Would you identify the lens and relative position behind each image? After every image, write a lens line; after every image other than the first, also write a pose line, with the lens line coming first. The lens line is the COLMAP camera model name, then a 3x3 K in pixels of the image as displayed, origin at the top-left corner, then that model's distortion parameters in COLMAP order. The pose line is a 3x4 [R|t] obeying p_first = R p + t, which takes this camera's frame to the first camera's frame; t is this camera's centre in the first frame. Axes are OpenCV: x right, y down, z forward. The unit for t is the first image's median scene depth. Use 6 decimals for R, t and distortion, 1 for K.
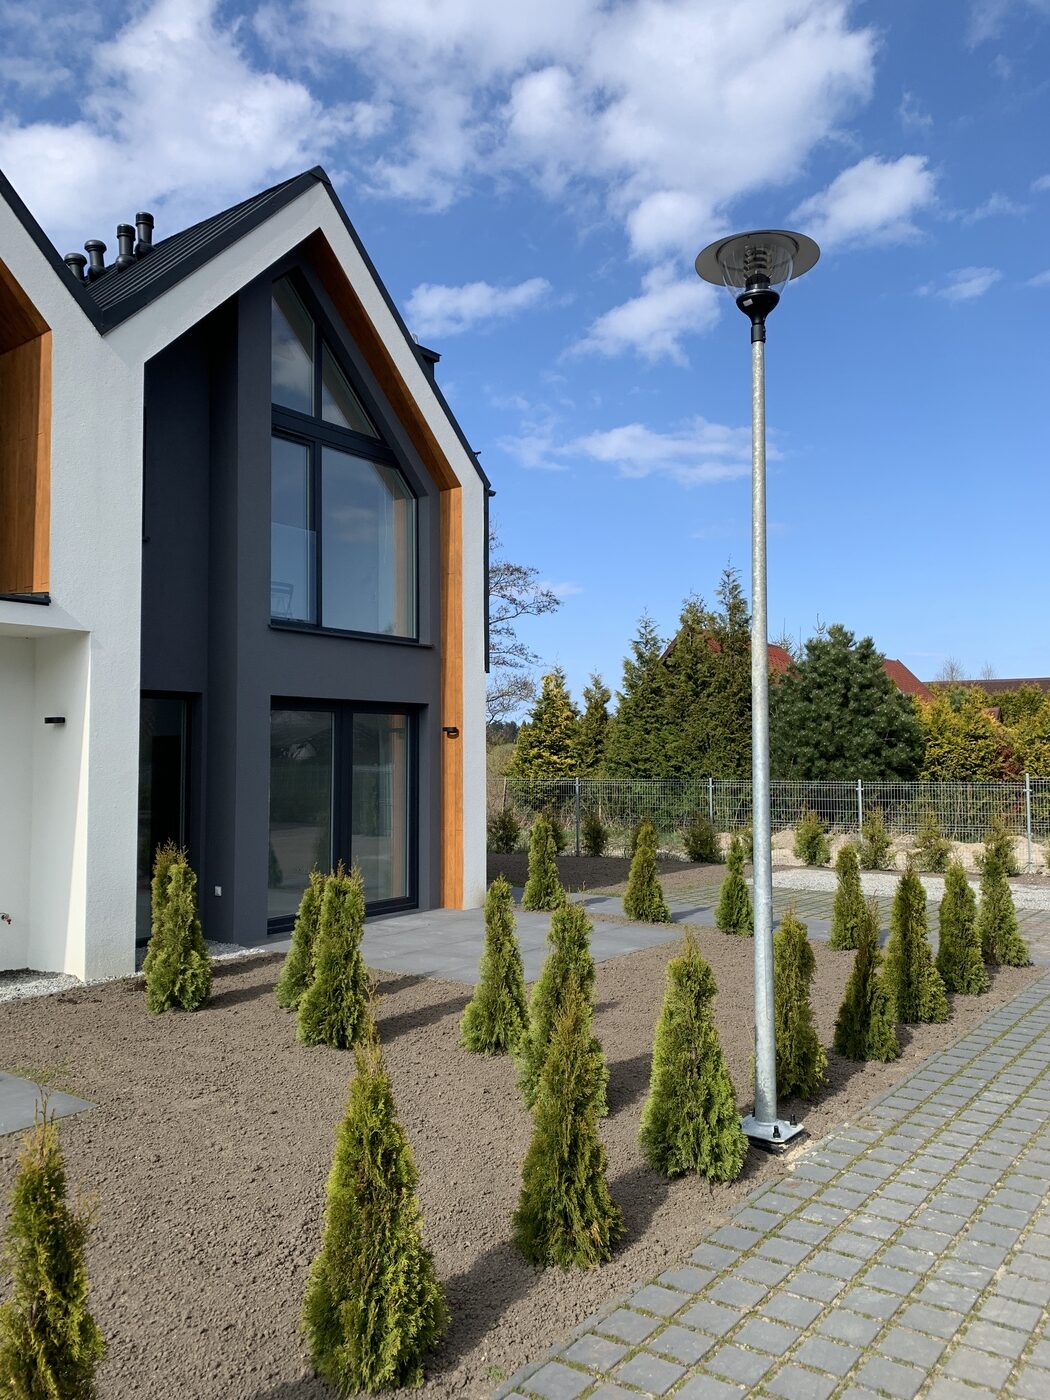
lens RADIAL K [[1068.3, 0, 536.9], [0, 1068.3, 708.0], [0, 0, 1]] dist [0.022308, -0.027874]
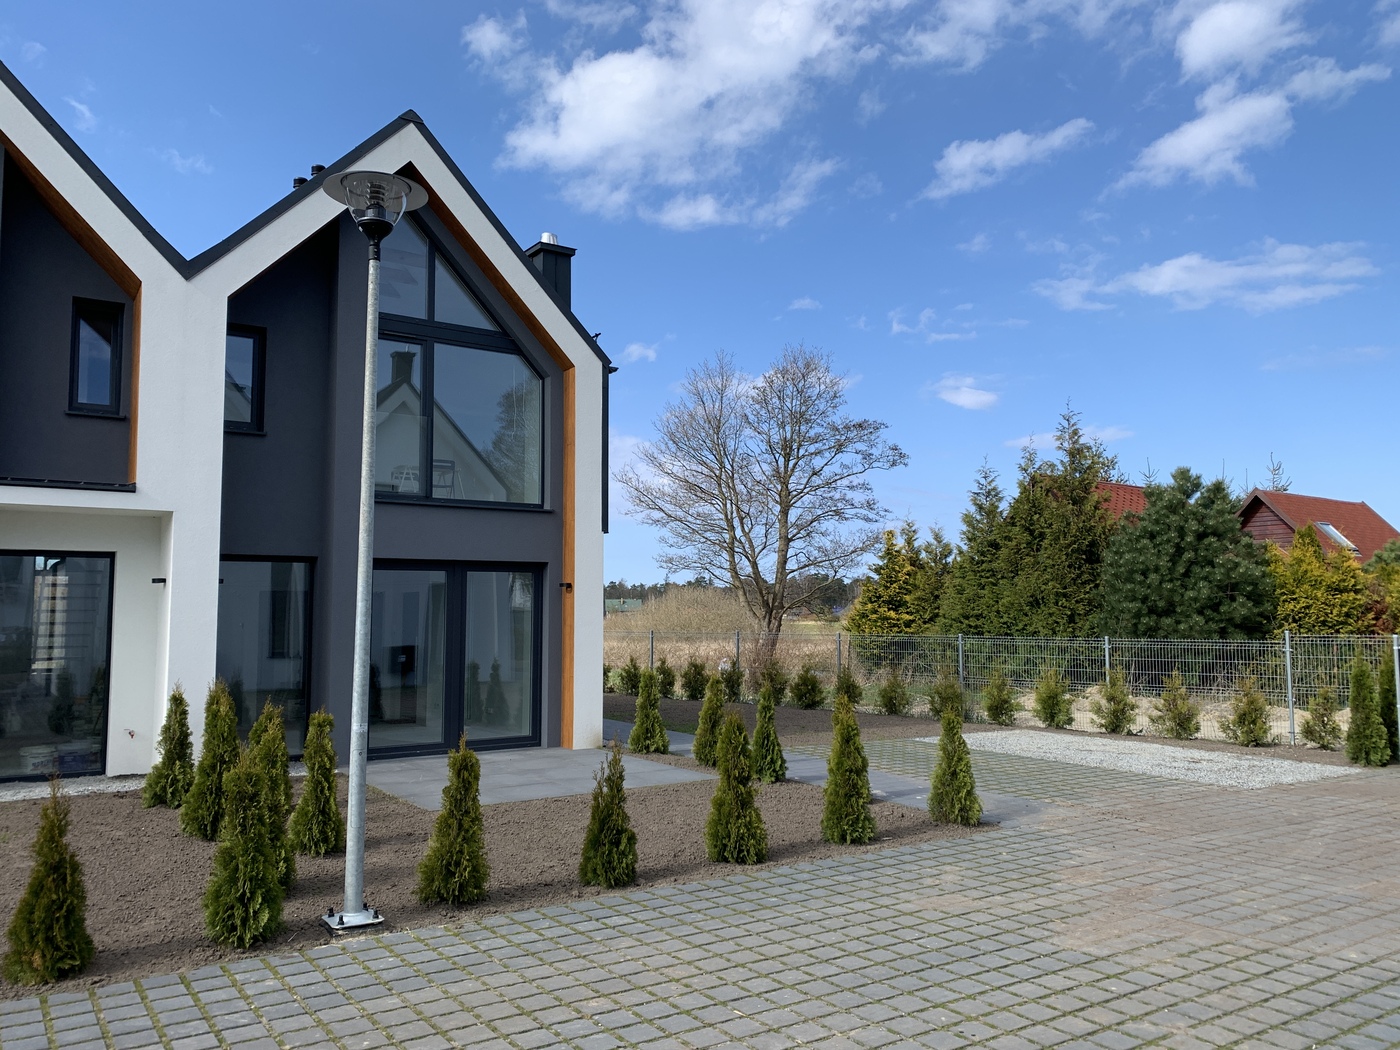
lens RADIAL K [[1068.3, 0, 709.9], [0, 1068.3, 526.3], [0, 0, 1]] dist [0.022308, -0.027874]
pose [[0.943737, -0.026373, -0.329645, 0.214038], [0.014134, 0.999121, -0.039468, 0.002628], [0.330396, 0.032588, 0.943280, 0.000588]]
